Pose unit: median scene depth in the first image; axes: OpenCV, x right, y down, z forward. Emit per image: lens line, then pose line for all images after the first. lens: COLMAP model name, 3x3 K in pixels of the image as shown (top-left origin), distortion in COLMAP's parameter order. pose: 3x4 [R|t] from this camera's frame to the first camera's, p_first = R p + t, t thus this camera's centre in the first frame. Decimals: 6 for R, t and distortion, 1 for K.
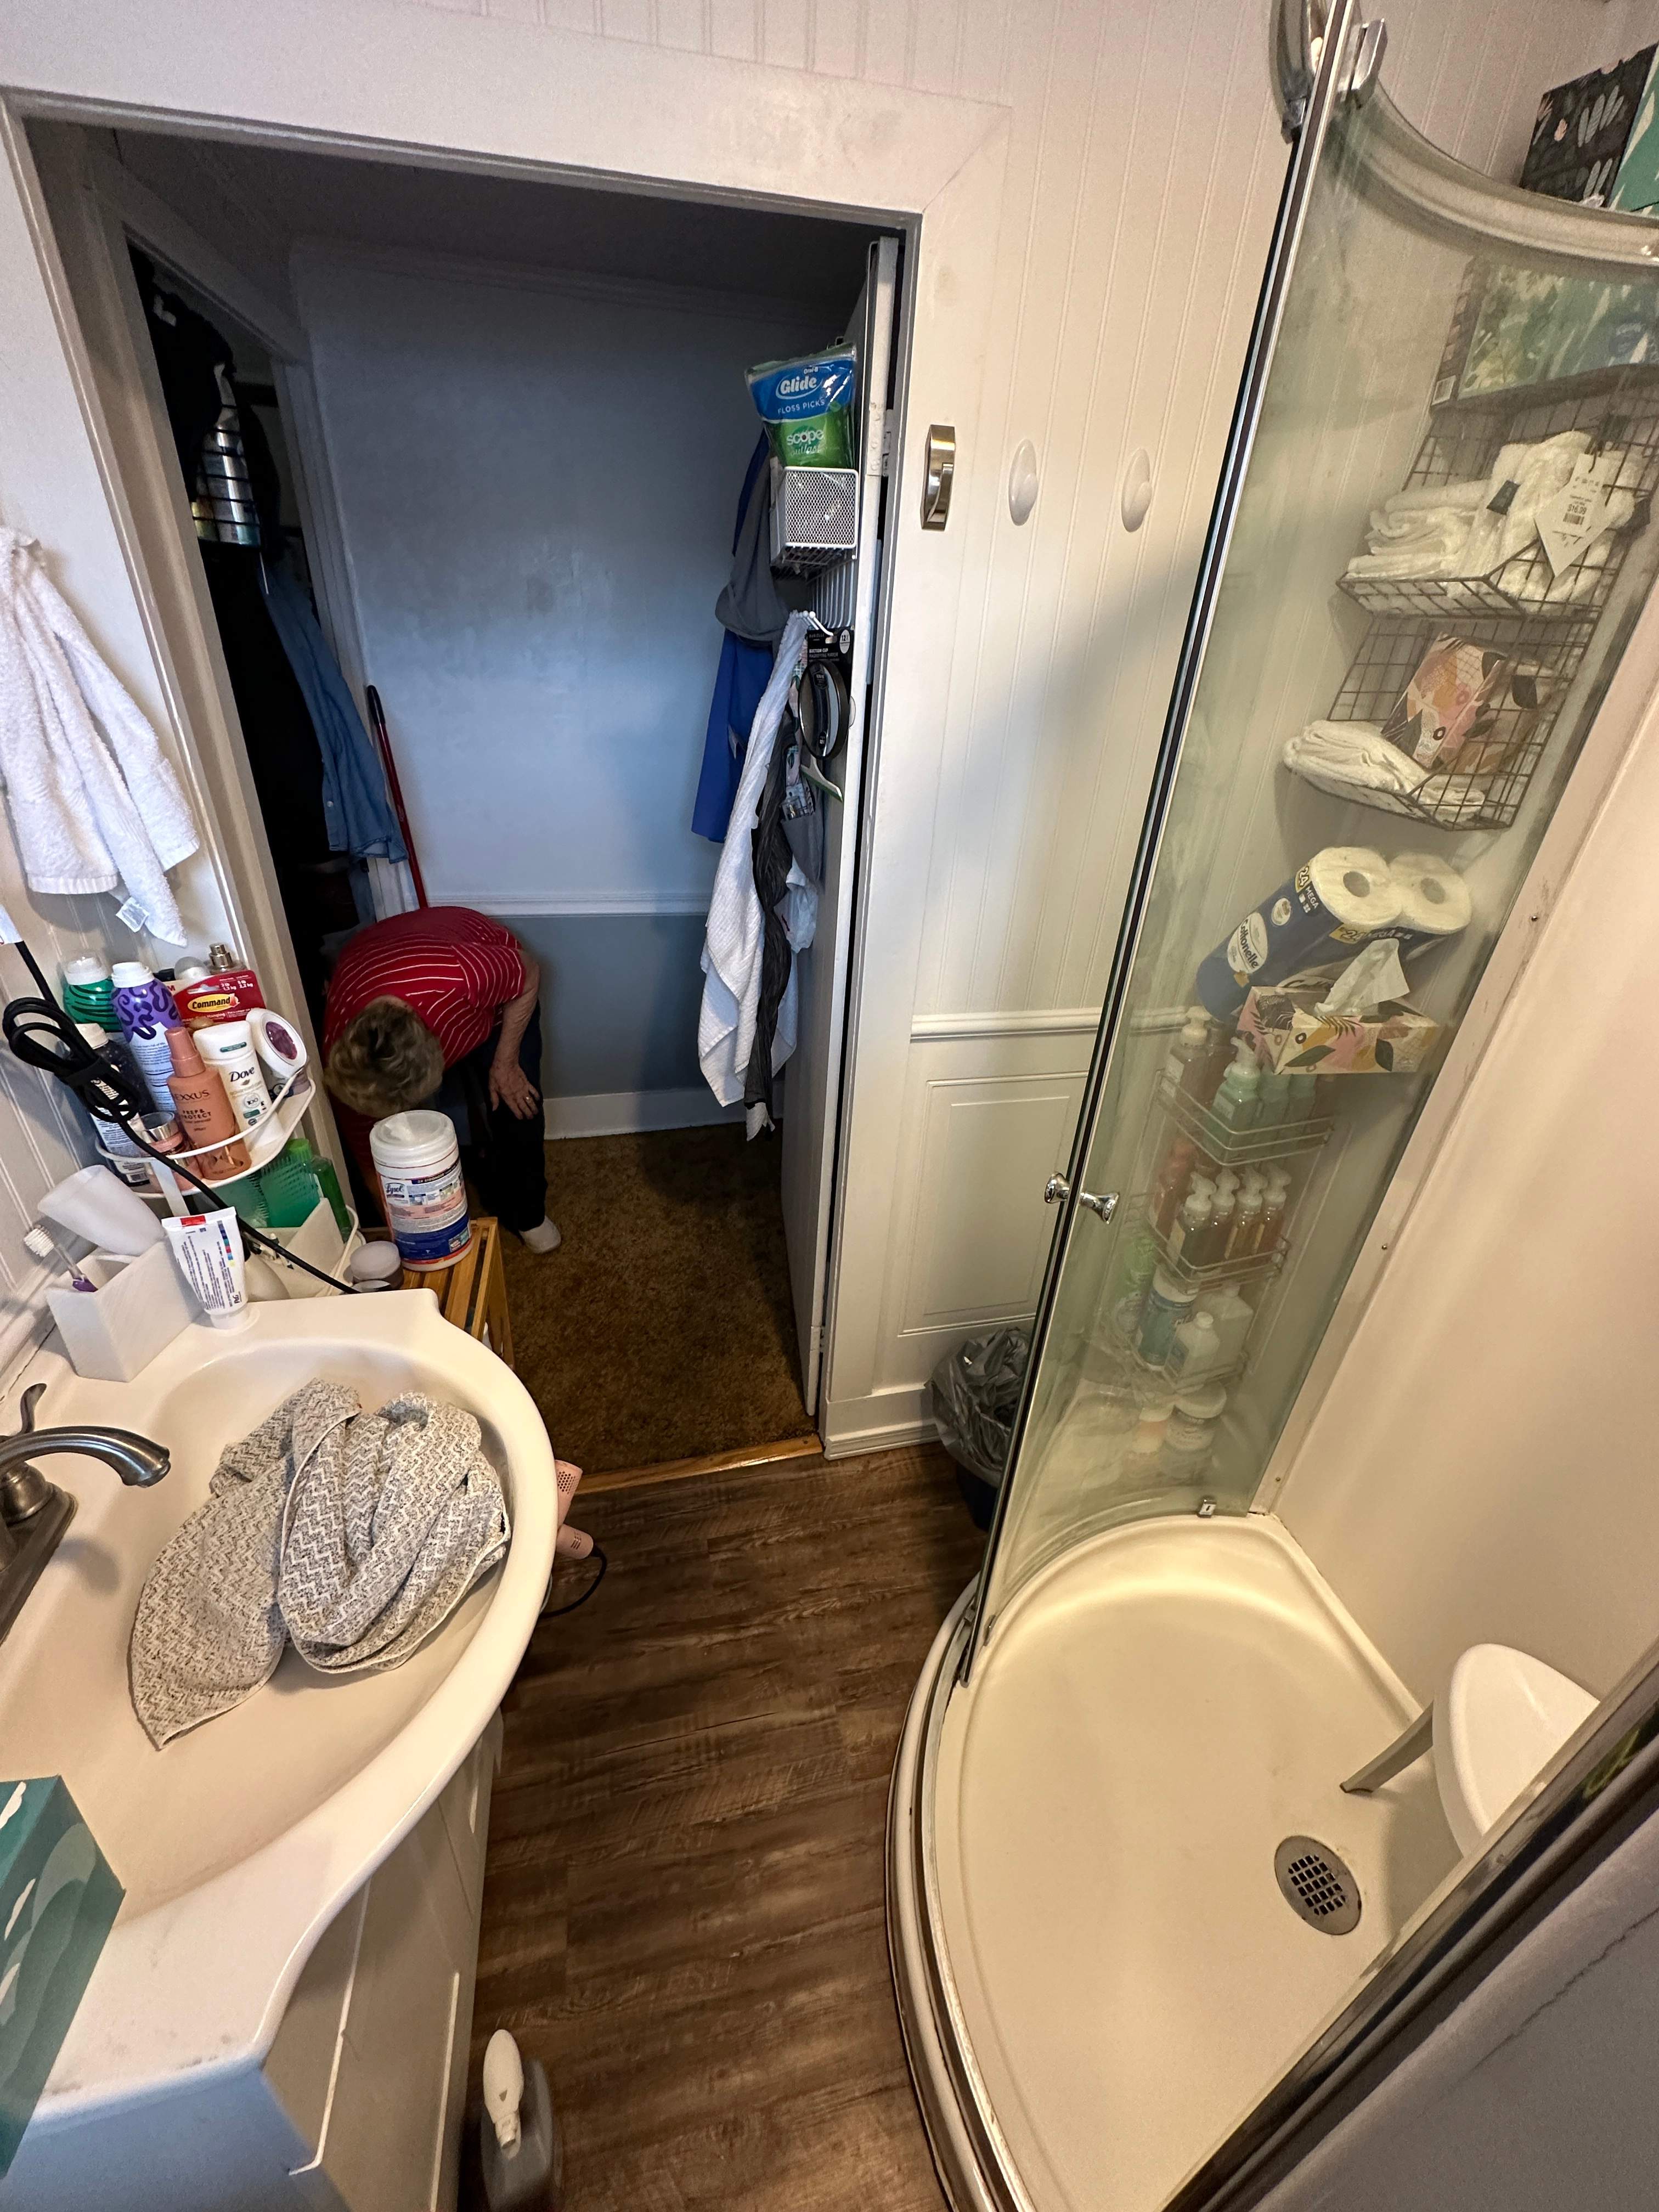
lens RADIAL K [[892.8, 0, 834.7], [0, 892.8, 1105.1], [0, 0, 1]] dist [-0.001959, 0.000015]
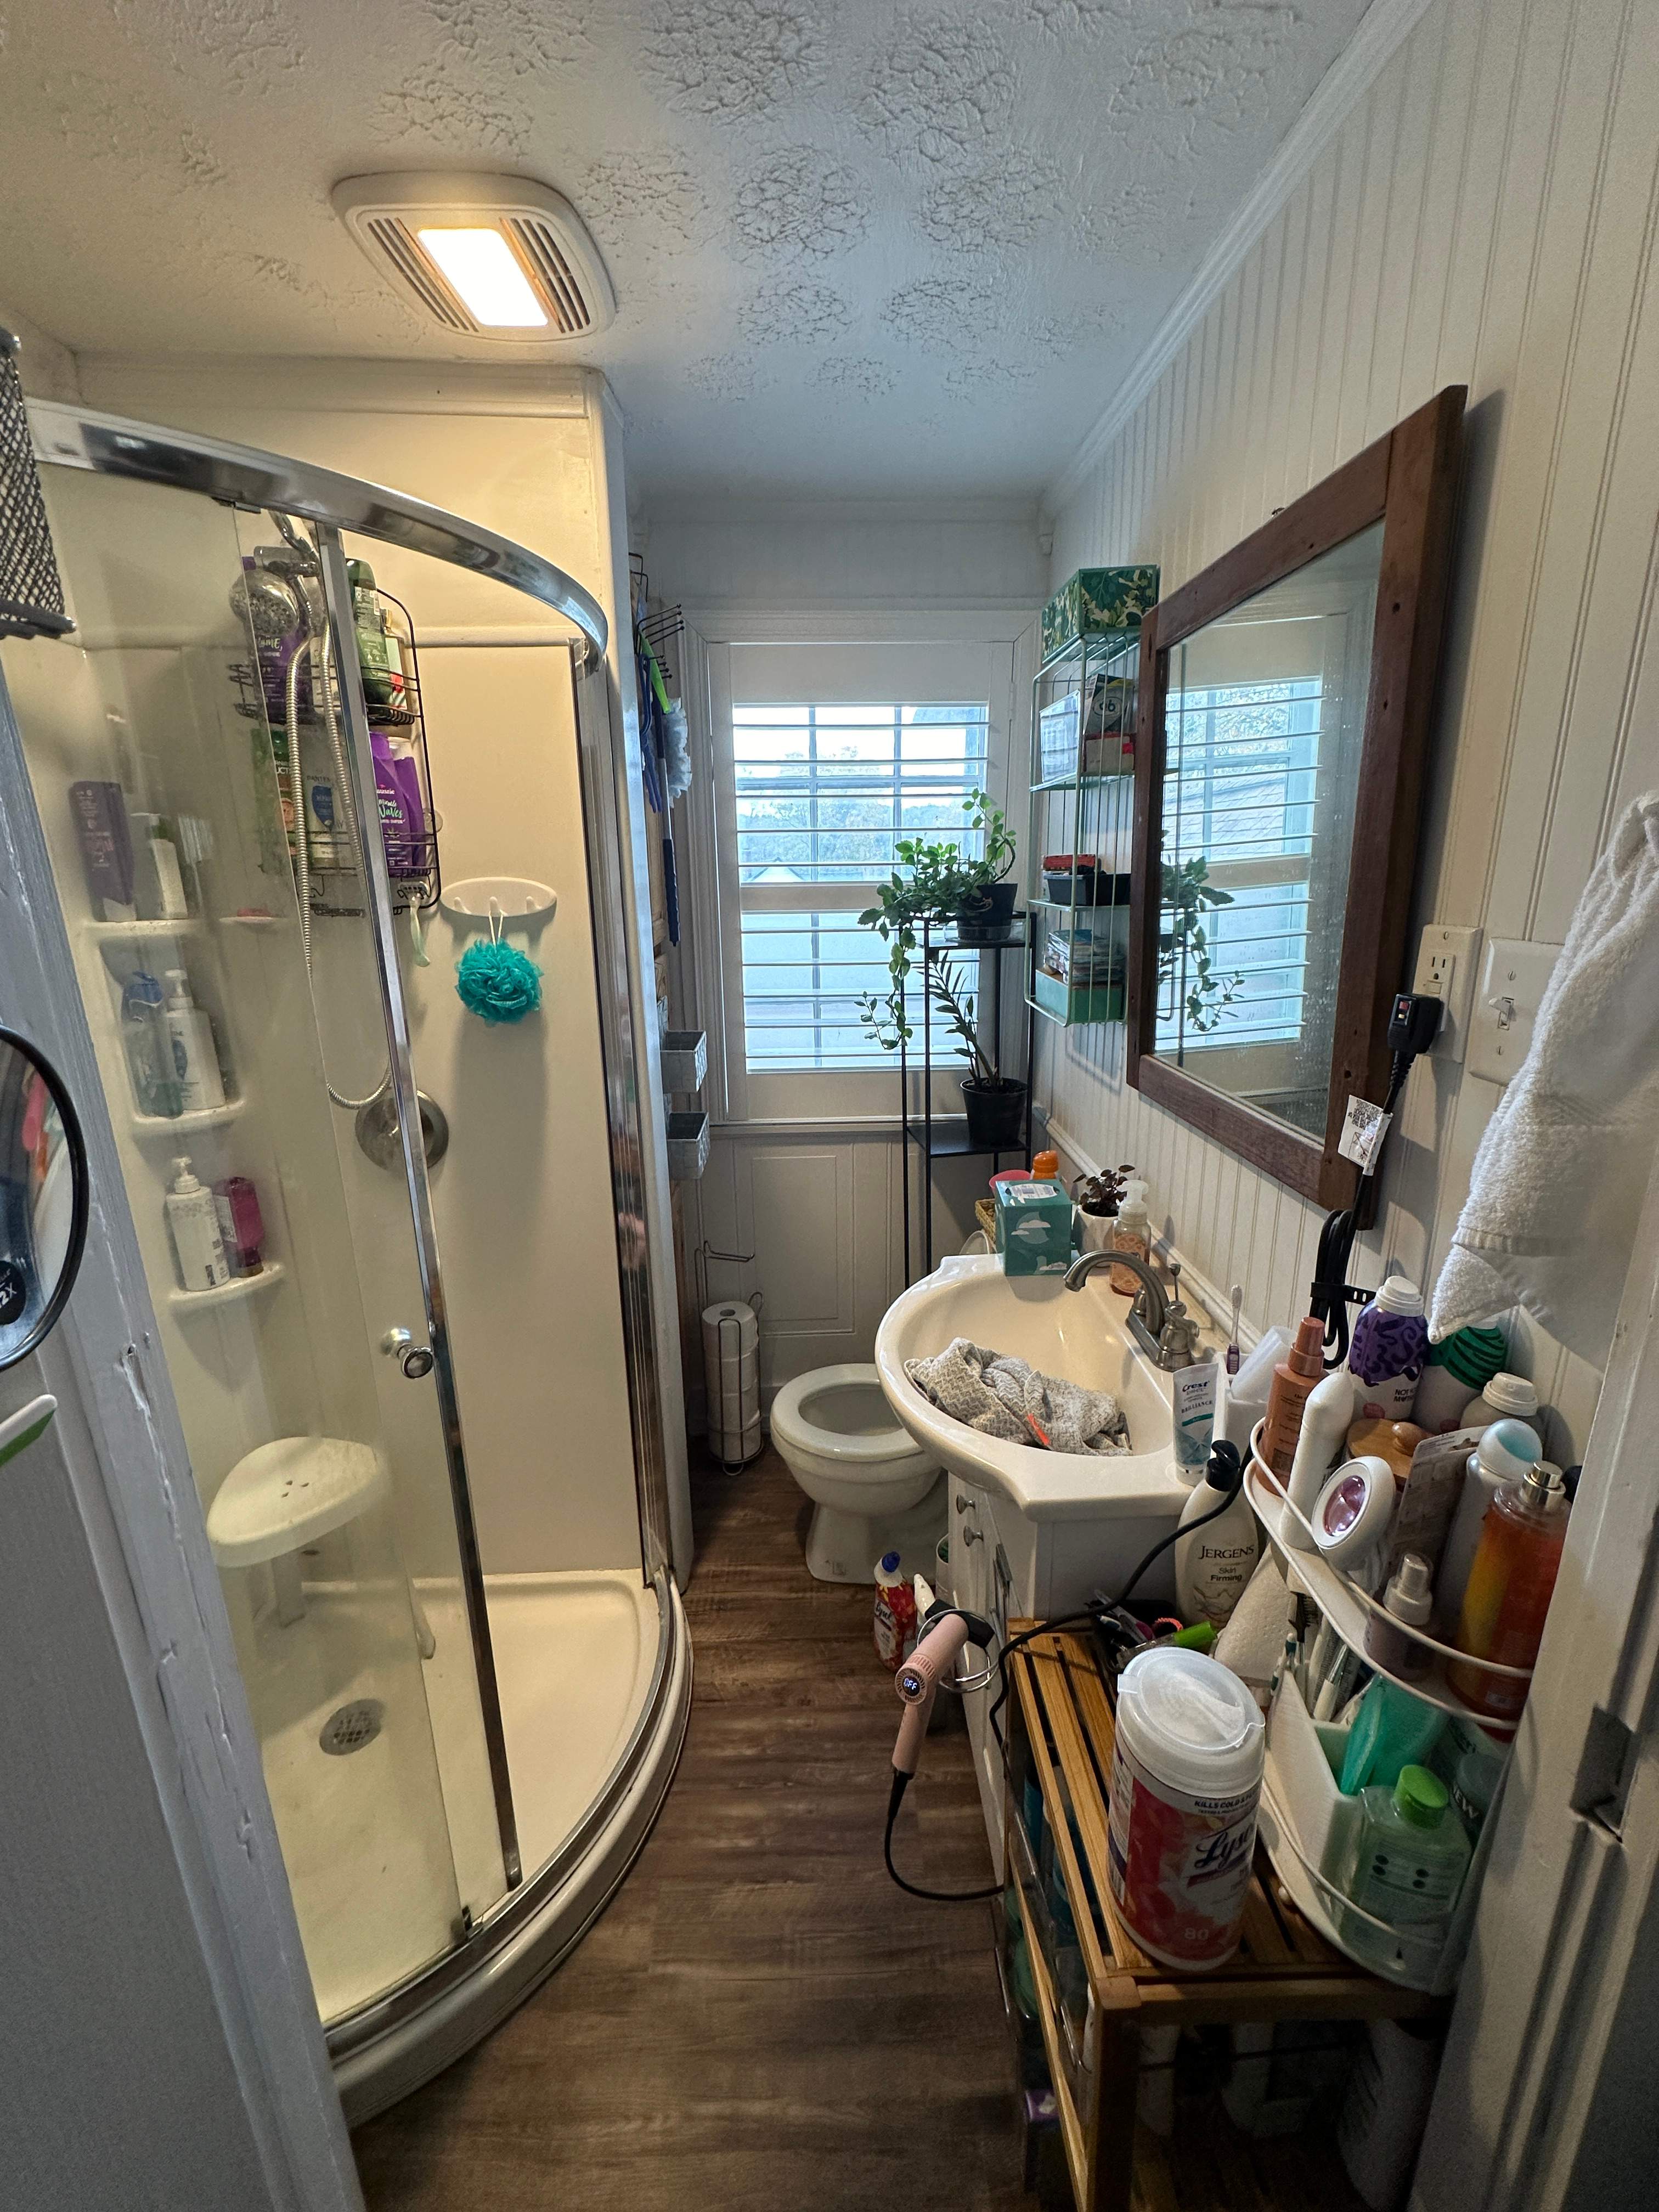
lens RADIAL K [[892.8, 0, 834.7], [0, 892.8, 1105.1], [0, 0, 1]] dist [-0.001959, 0.000015]
pose [[-0.977563, -0.092499, 0.189246, -0.250886], [0.065852, 0.719187, 0.691689, -0.508262], [-0.200084, 0.688632, -0.696959, 0.915344]]
